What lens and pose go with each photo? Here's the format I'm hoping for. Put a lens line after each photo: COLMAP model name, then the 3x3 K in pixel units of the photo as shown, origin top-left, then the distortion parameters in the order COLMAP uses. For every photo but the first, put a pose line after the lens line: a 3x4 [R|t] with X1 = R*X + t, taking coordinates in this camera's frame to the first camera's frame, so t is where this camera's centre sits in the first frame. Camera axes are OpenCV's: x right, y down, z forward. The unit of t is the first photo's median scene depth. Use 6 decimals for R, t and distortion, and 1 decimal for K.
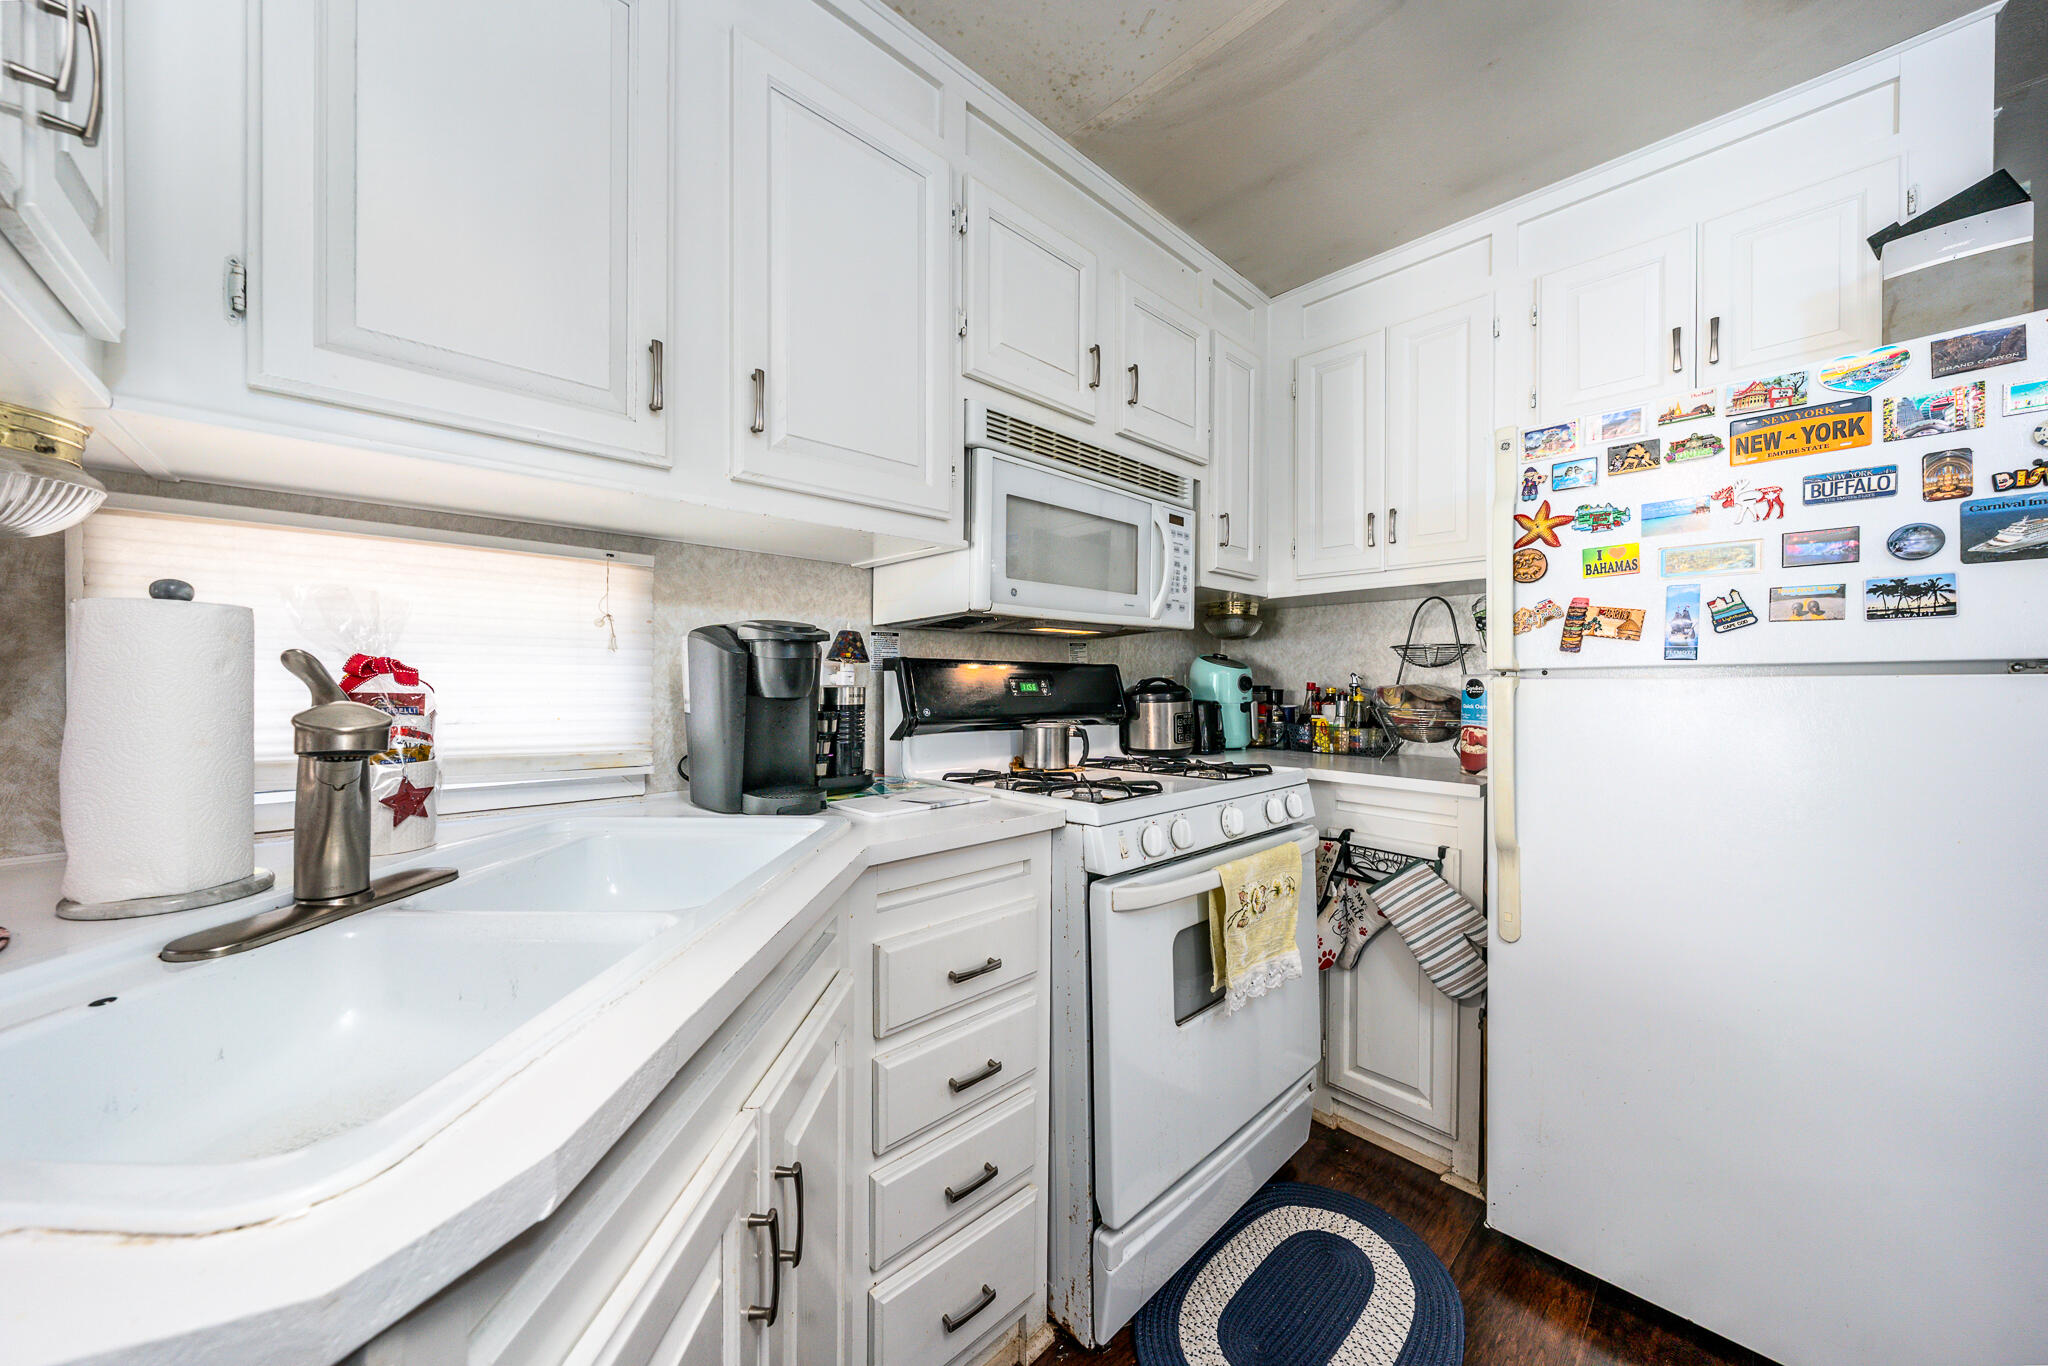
lens RADIAL K [[695.6, 0, 1035.4], [0, 695.6, 678.4], [0, 0, 1]] dist [-0.005565, 0.000360]
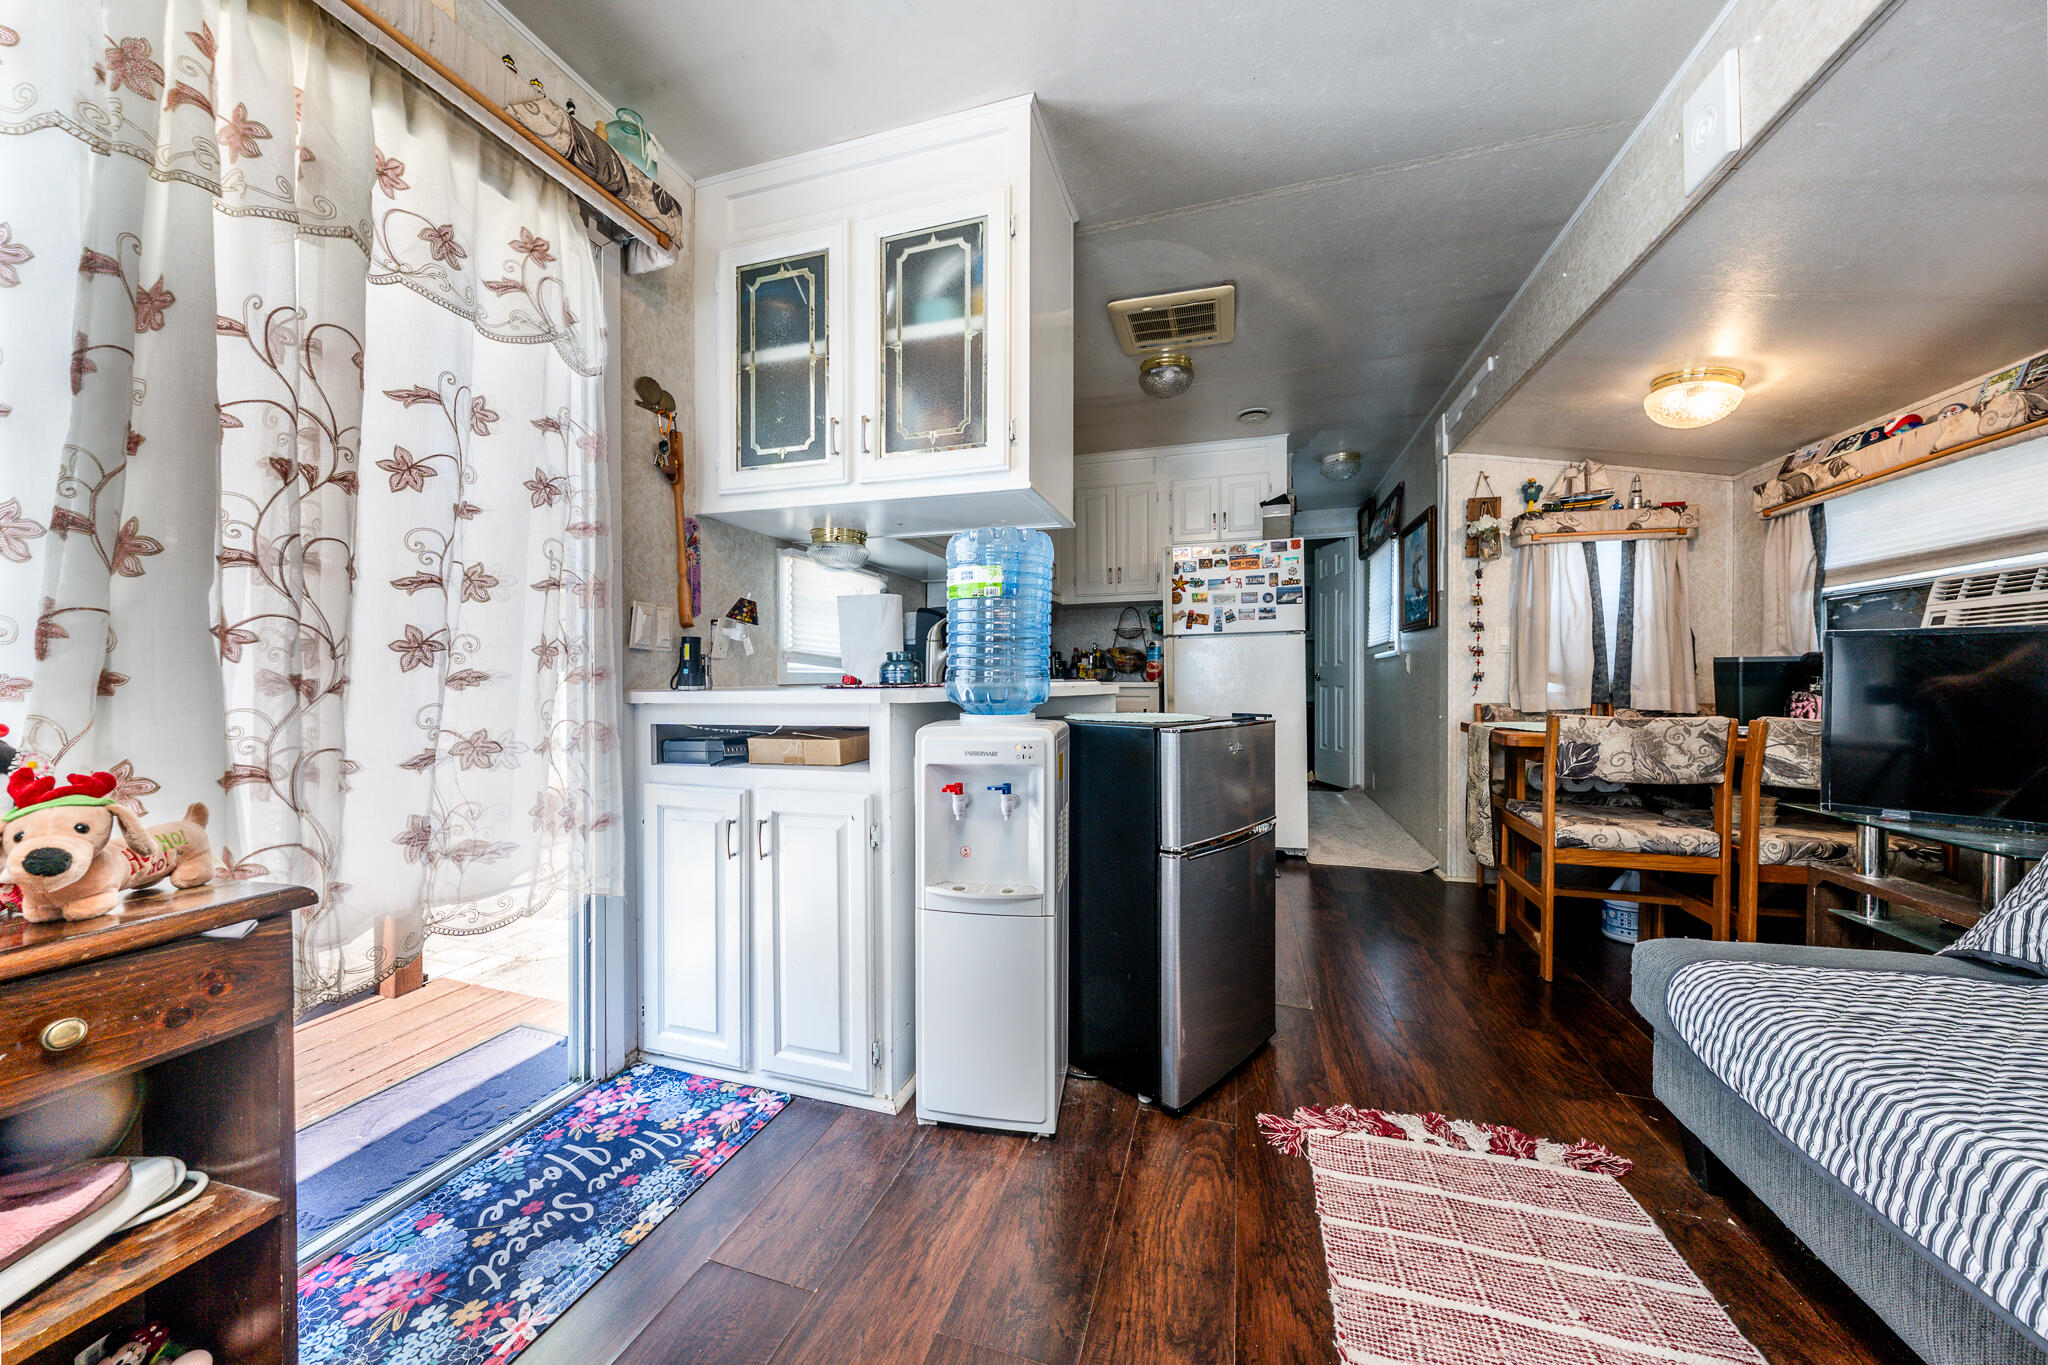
lens RADIAL K [[695.6, 0, 1047.4], [0, 695.6, 675.7], [0, 0, 1]] dist [-0.005565, 0.000360]
pose [[0.860544, -0.001849, 0.509373, -0.991206], [0.006484, 0.999952, -0.007325, 0.144146], [-0.509335, 0.009606, 0.860515, -0.973002]]
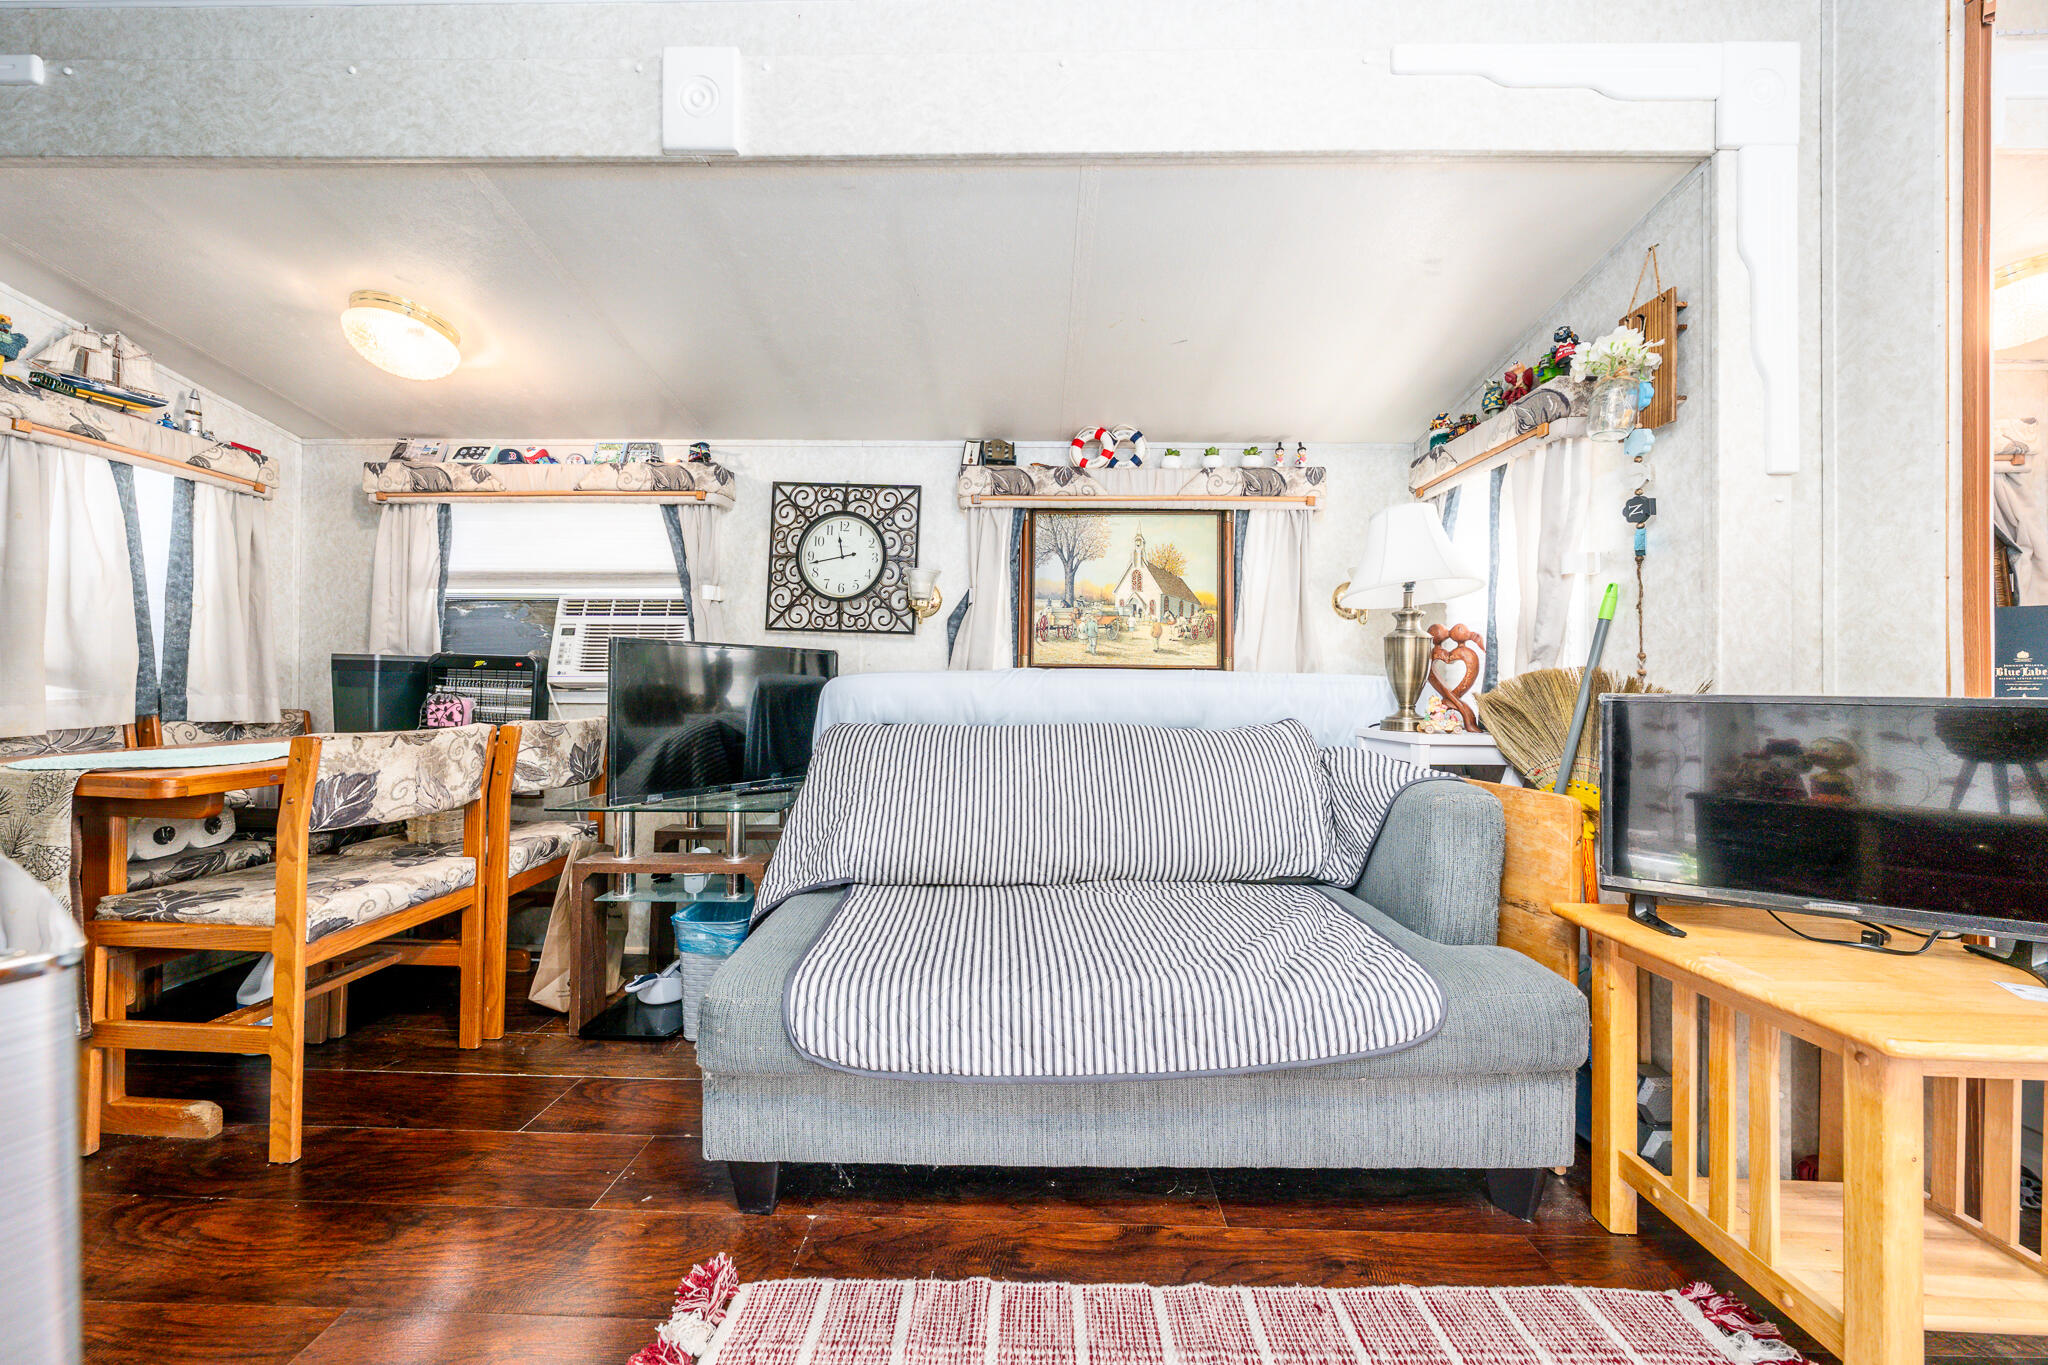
lens RADIAL K [[695.6, 0, 1017.7], [0, 695.6, 671.0], [0, 0, 1]] dist [-0.005565, 0.000360]
pose [[-0.706652, 0.004777, 0.707545, -0.687530], [-0.005356, 0.999912, -0.012099, 0.142139], [-0.707541, -0.012339, -0.706565, -0.332754]]
